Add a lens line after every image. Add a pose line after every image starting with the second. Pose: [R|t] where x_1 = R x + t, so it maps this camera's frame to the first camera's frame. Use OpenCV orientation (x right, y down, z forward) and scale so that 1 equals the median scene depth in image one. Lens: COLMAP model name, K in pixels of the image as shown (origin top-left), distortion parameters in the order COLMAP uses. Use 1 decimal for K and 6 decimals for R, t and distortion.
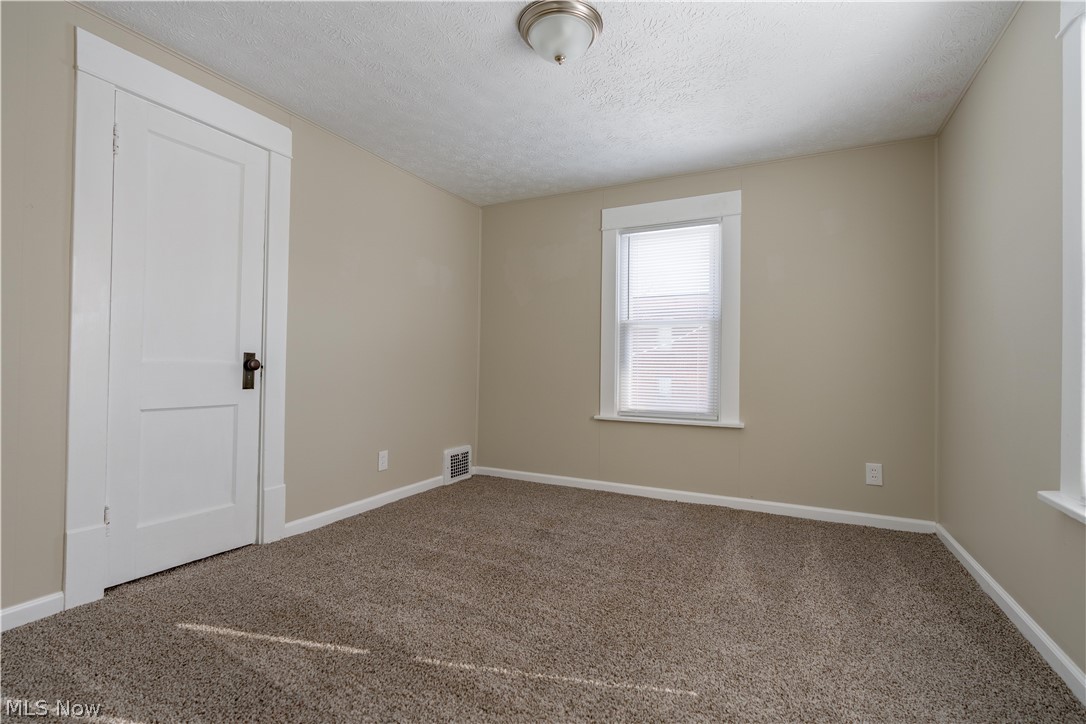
lens RADIAL K [[486.9, 0, 546.5], [0, 486.9, 361.5], [0, 0, 1]] dist [0.000448, 0.000842]
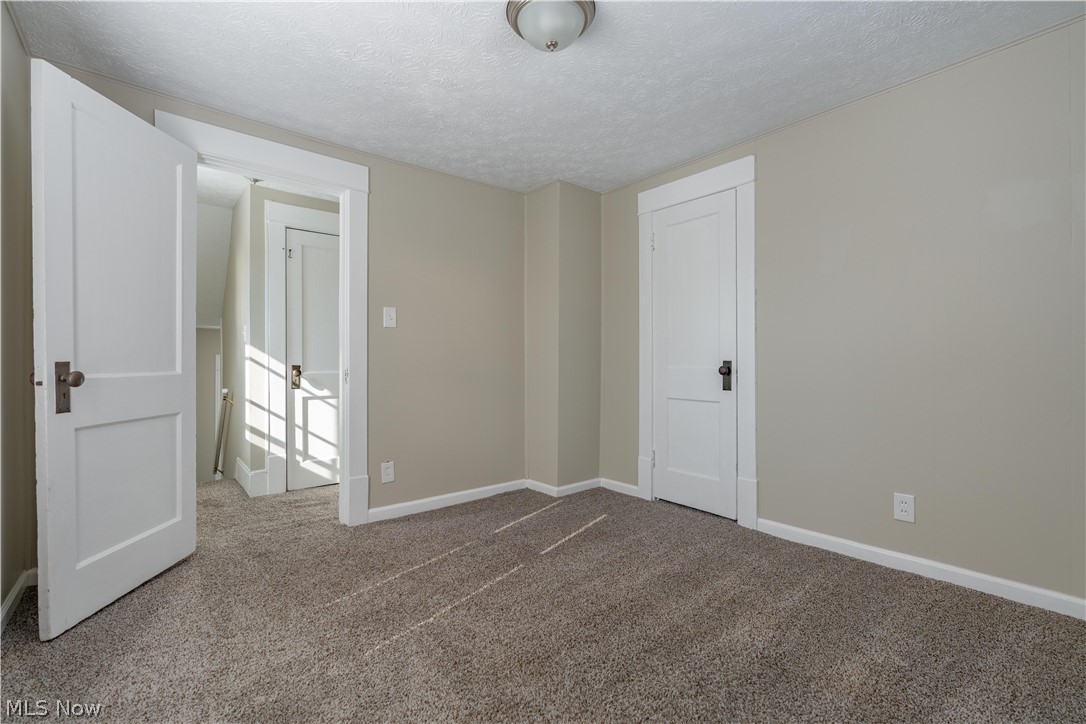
lens RADIAL K [[486.9, 0, 546.5], [0, 486.9, 361.5], [0, 0, 1]] dist [0.000448, 0.000842]
pose [[-0.401924, -0.013759, -0.915569, 0.687096], [0.004292, 0.999848, -0.016910, 0.002463], [0.915663, -0.010726, -0.401804, 1.065308]]
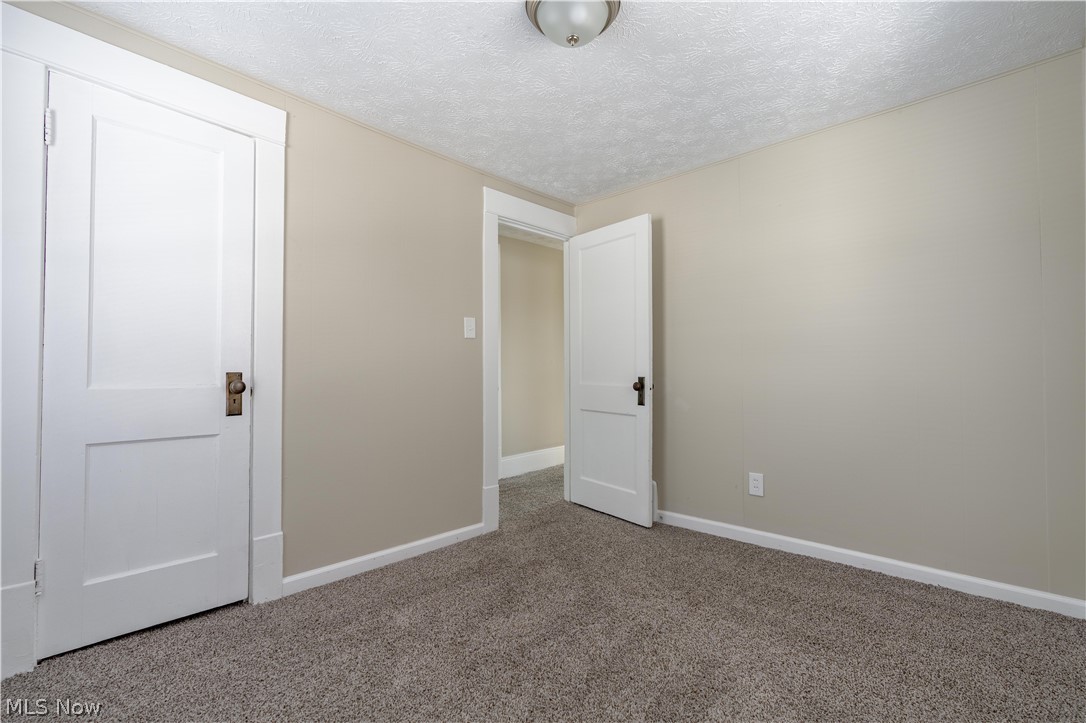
lens RADIAL K [[486.9, 0, 546.5], [0, 486.9, 361.0], [0, 0, 1]] dist [0.000448, 0.000842]
pose [[0.952970, -0.042457, -0.300077, 0.157645], [0.034105, 0.998873, -0.033018, 0.007752], [0.301141, 0.021231, 0.953343, 0.352976]]
